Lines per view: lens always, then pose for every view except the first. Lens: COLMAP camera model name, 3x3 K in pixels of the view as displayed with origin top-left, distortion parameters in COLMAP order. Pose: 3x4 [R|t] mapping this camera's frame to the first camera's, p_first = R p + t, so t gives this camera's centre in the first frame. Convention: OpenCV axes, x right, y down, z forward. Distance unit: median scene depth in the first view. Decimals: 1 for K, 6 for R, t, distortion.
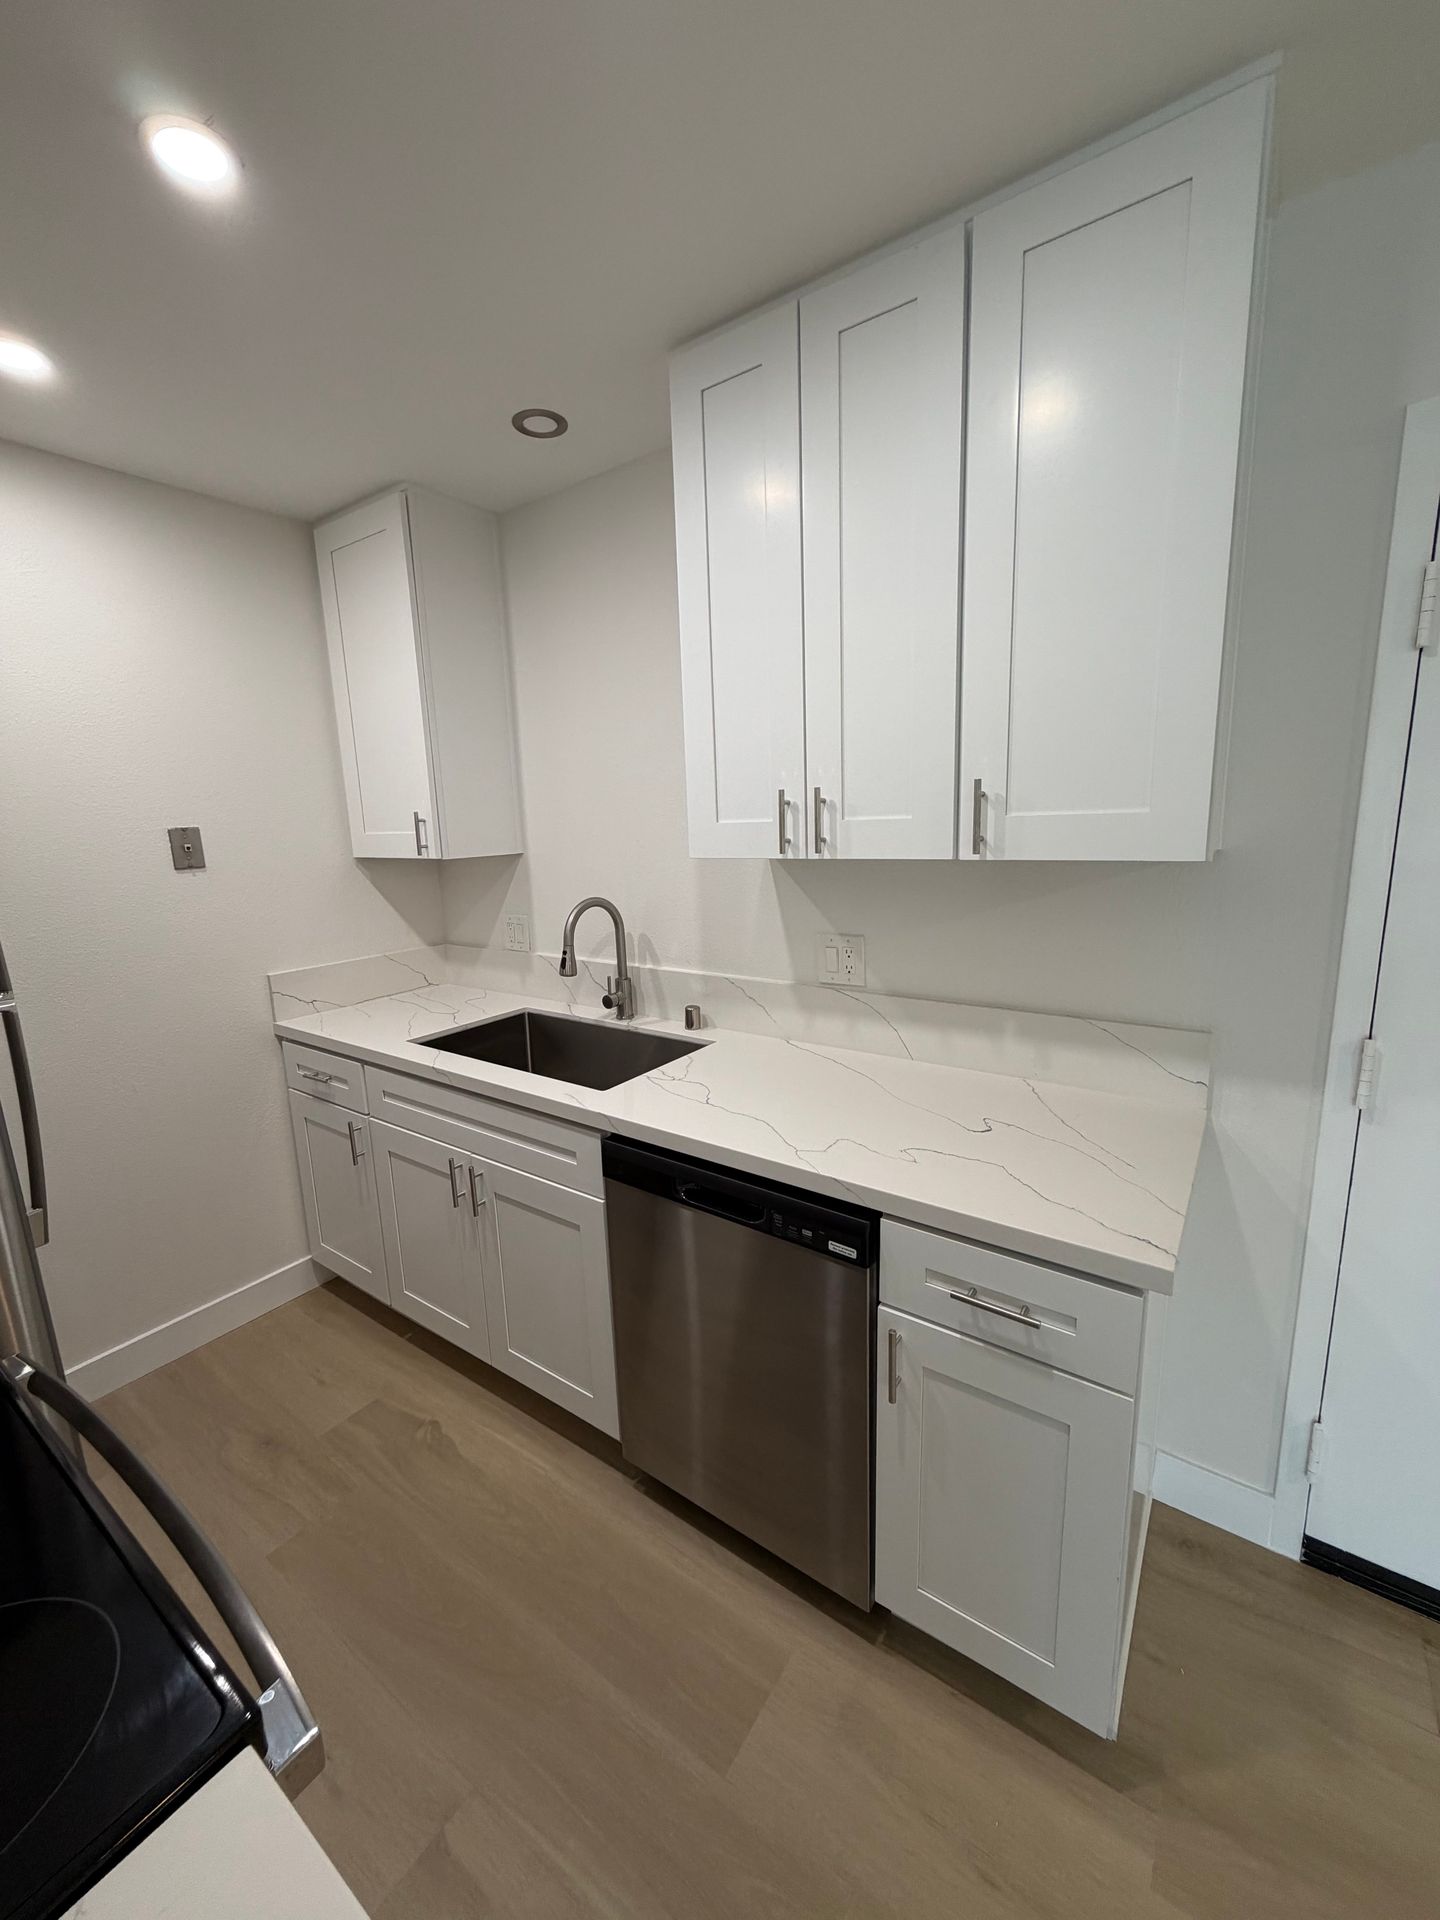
lens RADIAL K [[763.7, 0, 719.3], [0, 763.7, 956.0], [0, 0, 1]] dist [-0.000937, 0.000082]
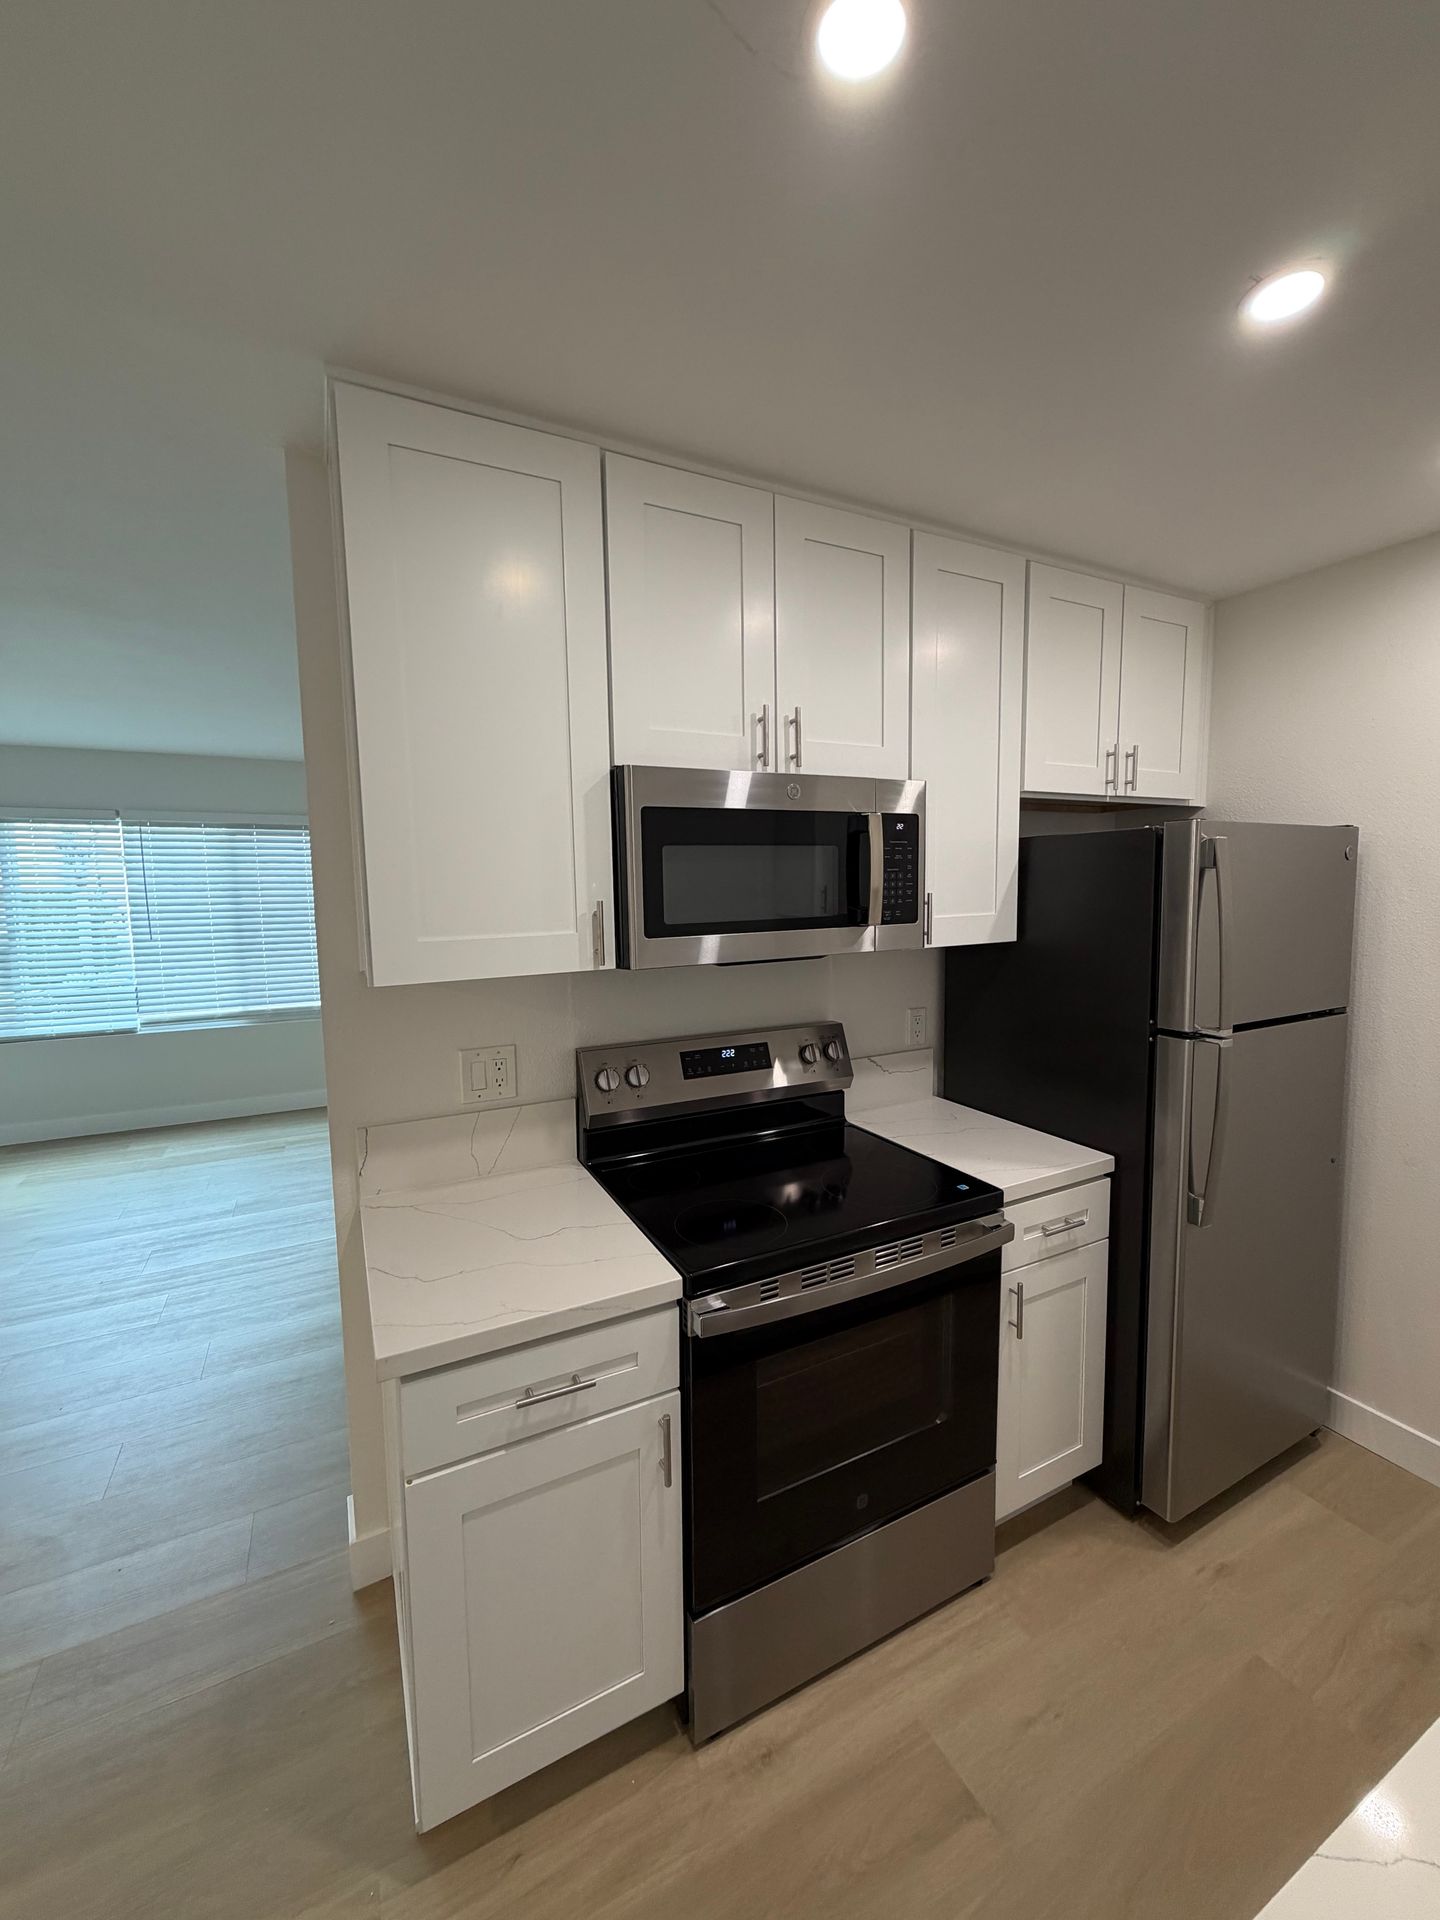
lens RADIAL K [[763.7, 0, 719.1], [0, 763.7, 955.1], [0, 0, 1]] dist [-0.000937, 0.000082]
pose [[-0.461758, 0.125795, -0.878040, 0.401231], [-0.132805, 0.968930, 0.208658, -0.161650], [0.877007, 0.212958, -0.430705, 0.543509]]
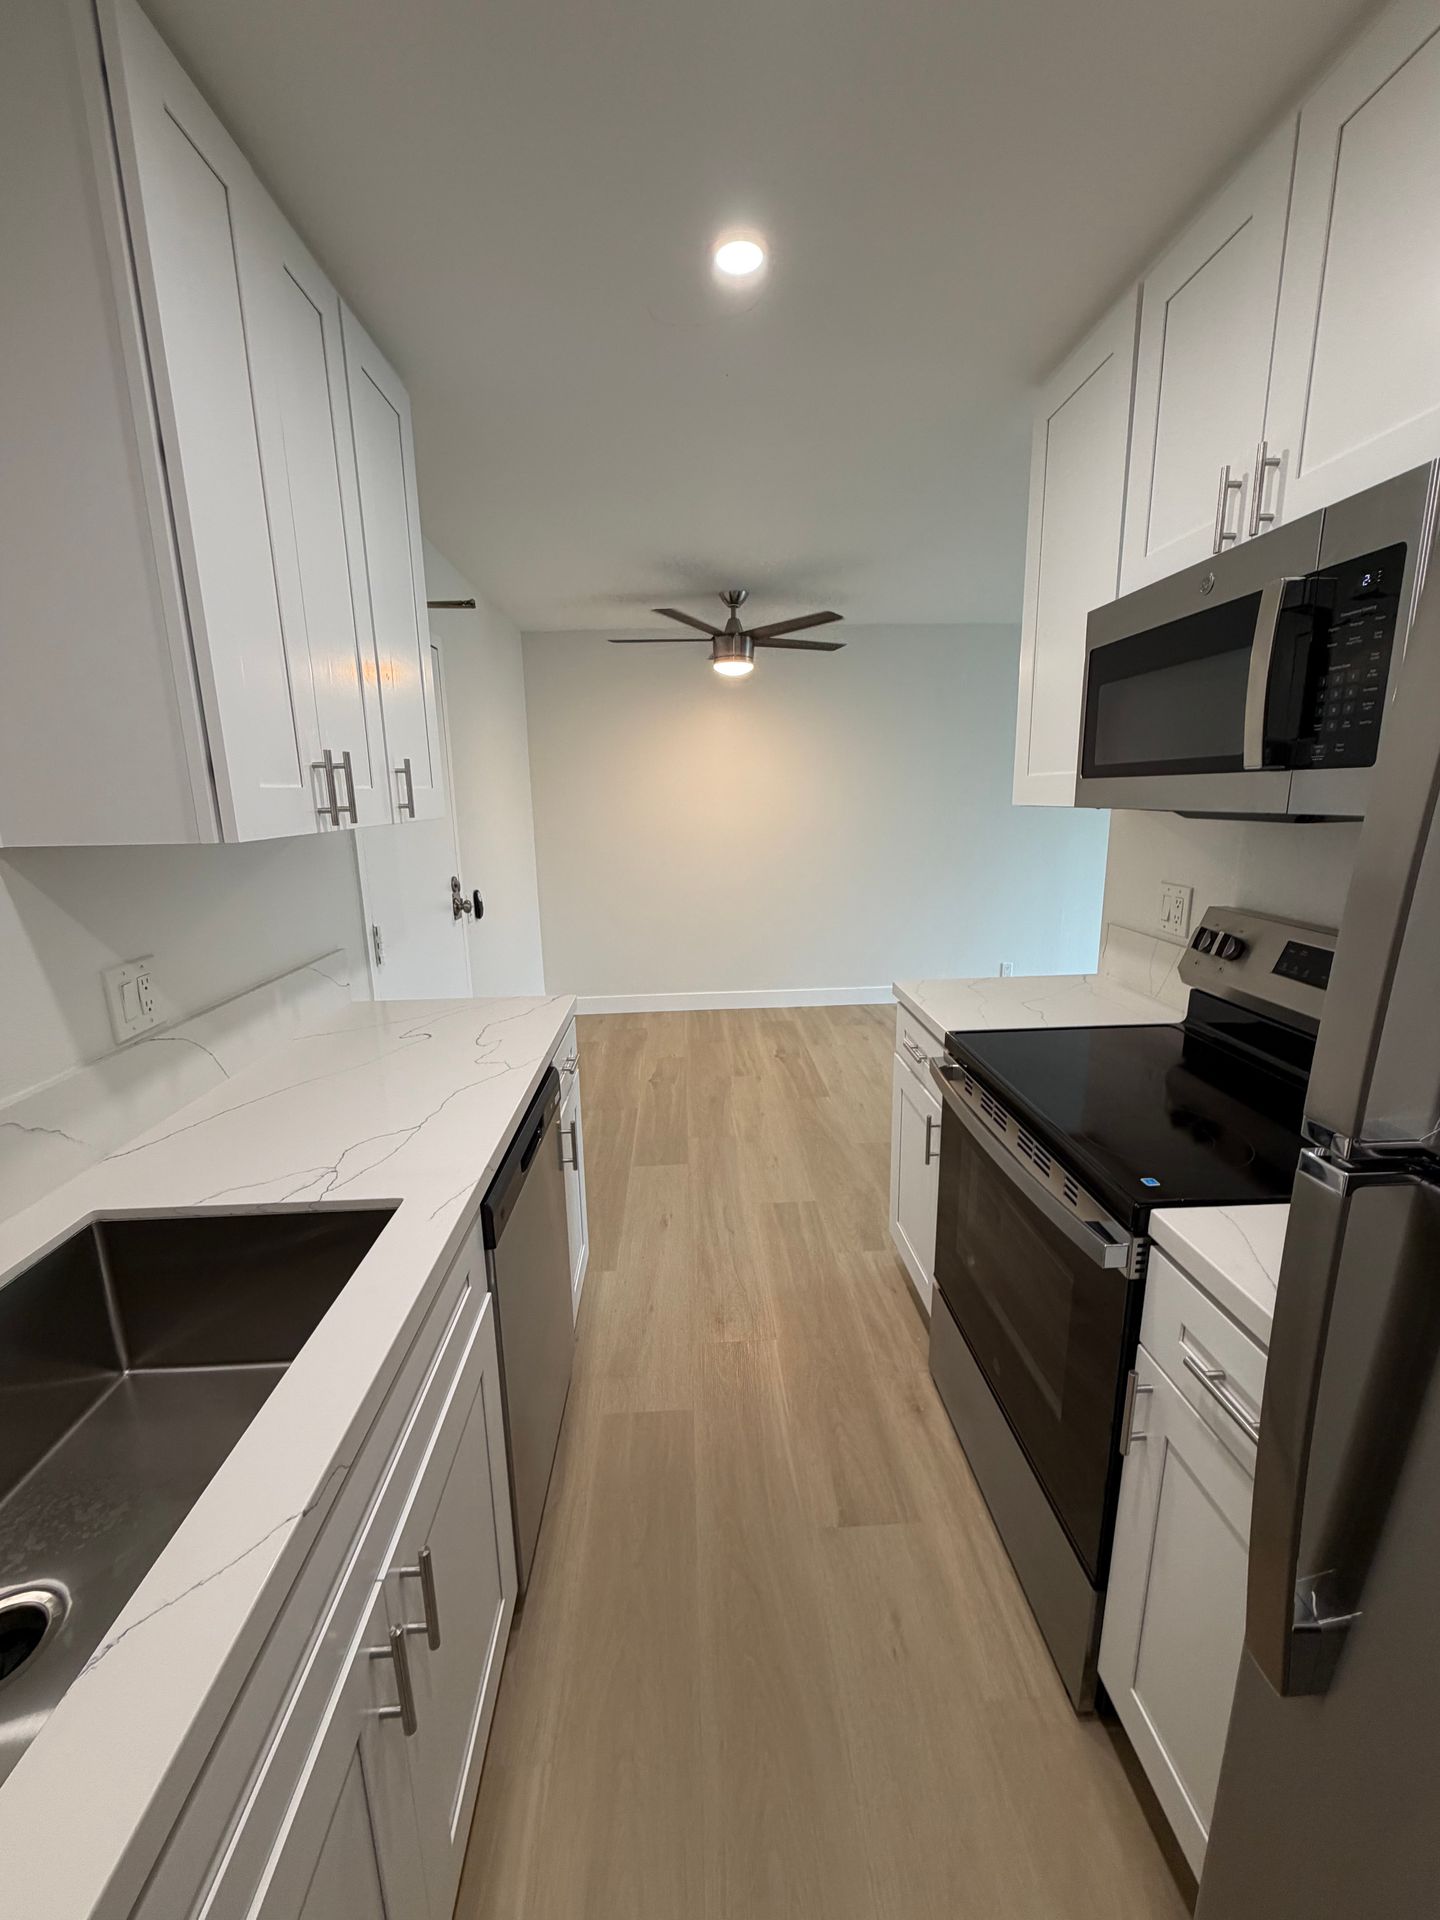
lens RADIAL K [[763.7, 0, 716.8], [0, 763.7, 957.7], [0, 0, 1]] dist [-0.000937, 0.000082]
pose [[-0.613372, -0.126846, 0.779541, -0.718613], [0.182274, 0.937638, 0.295991, -0.141445], [-0.768473, 0.323642, -0.552001, 0.988266]]
